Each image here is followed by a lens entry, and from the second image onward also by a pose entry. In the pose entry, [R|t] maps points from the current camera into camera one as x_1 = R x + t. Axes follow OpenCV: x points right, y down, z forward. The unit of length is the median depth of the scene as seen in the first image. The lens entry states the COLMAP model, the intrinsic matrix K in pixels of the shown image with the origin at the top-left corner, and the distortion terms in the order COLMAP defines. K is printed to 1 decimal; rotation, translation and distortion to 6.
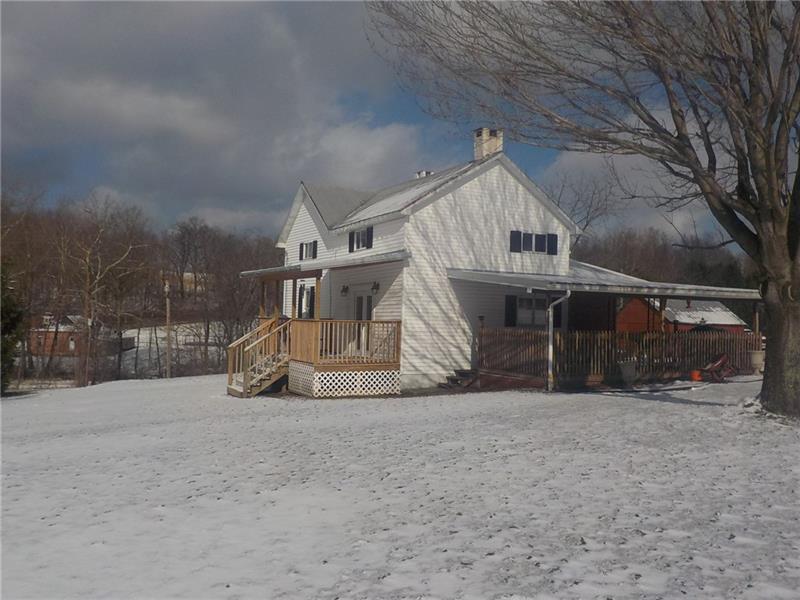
lens RADIAL K [[722.6, 0, 400.0], [0, 722.6, 300.0], [0, 0, 1]] dist [0.003359, 0.002555]
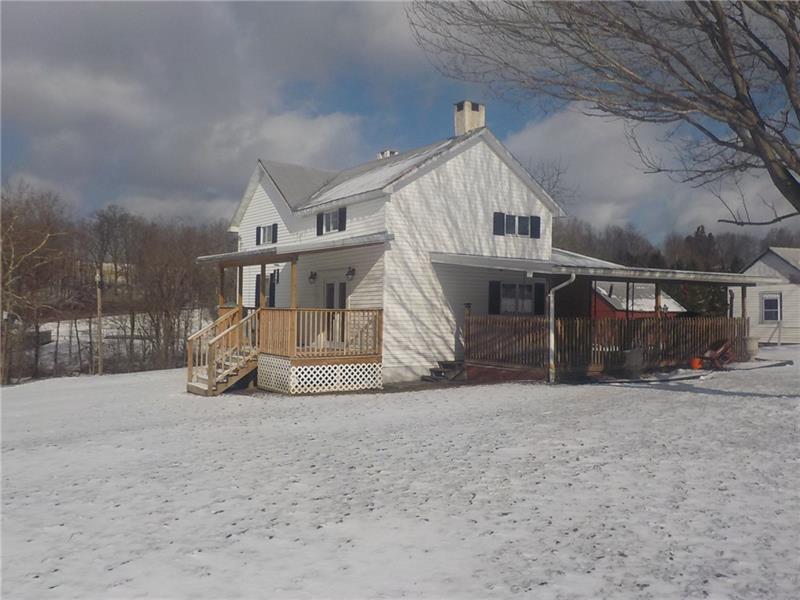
lens RADIAL K [[722.6, 0, 400.0], [0, 722.6, 300.0], [0, 0, 1]] dist [0.003359, 0.002555]
pose [[0.994768, -0.007069, 0.101915, -0.067079], [0.005712, 0.999891, 0.013599, 0.004864], [-0.102000, -0.012945, 0.994700, 0.080125]]
